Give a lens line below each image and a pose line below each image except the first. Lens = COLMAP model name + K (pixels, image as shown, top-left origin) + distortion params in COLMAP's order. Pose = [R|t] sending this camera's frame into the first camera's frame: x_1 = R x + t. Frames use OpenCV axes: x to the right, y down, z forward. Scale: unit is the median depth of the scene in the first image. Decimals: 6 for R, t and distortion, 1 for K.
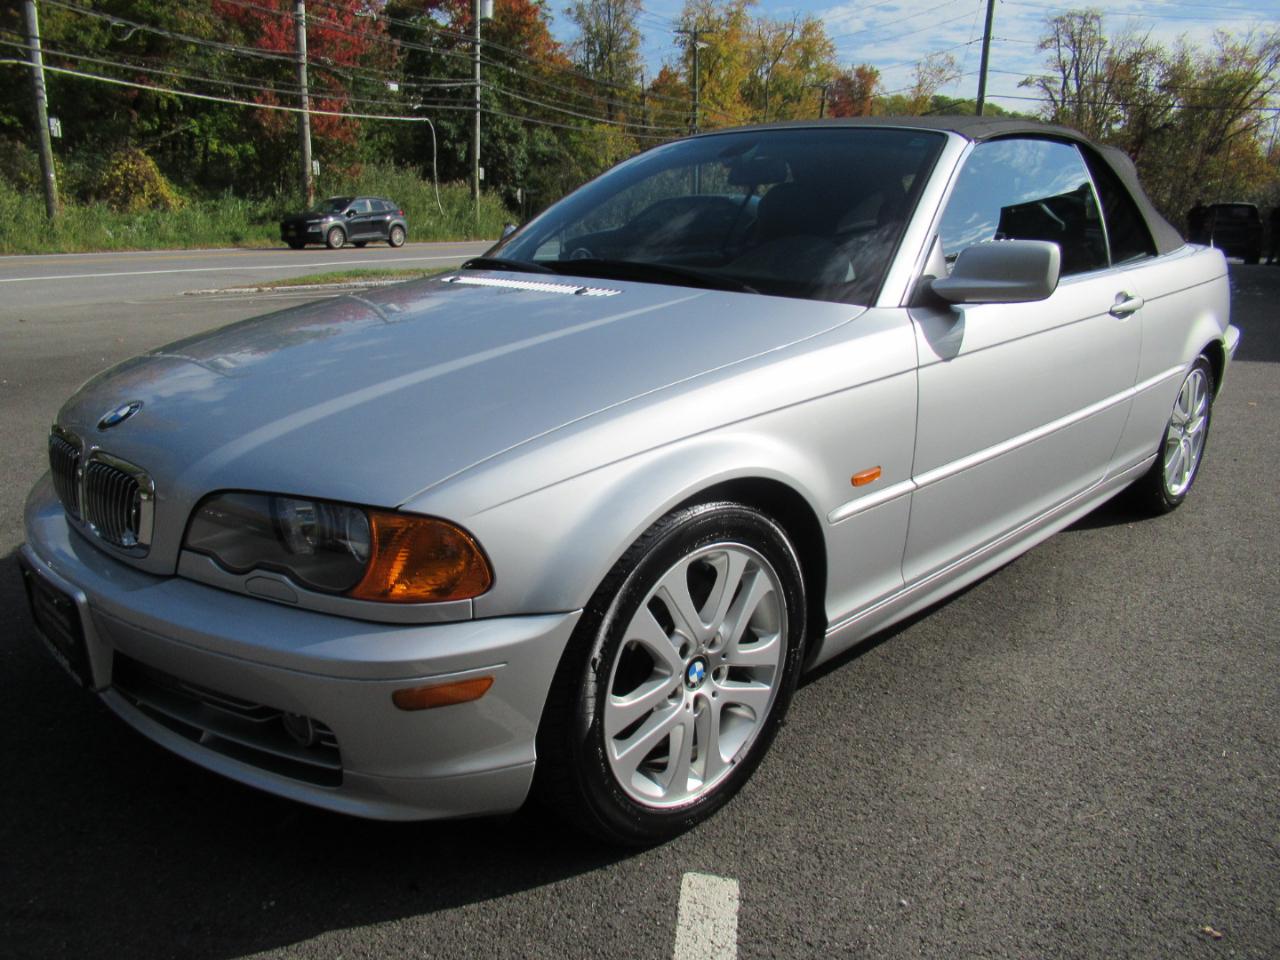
lens RADIAL K [[942.0, 0, 640.0], [0, 942.0, 480.0], [0, 0, 1]] dist [-0.009775, -0.000029]
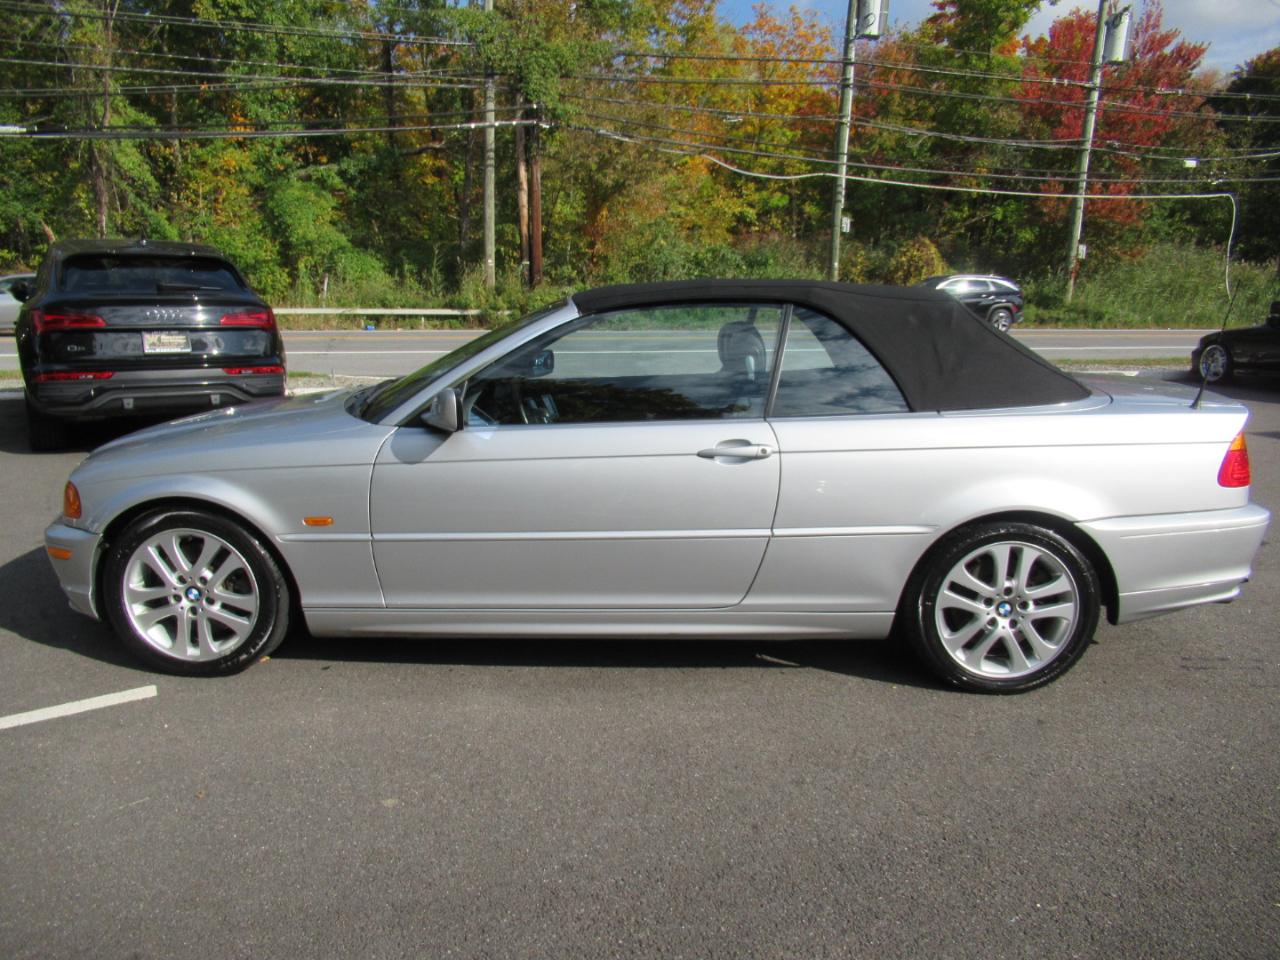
lens RADIAL K [[942.0, 0, 640.0], [0, 942.0, 480.0], [0, 0, 1]] dist [-0.009775, -0.000029]
pose [[0.670071, 0.153424, -0.726269, 0.104980], [-0.207616, 0.978094, 0.015070, -0.012589], [0.712671, 0.140687, 0.687246, 0.015163]]
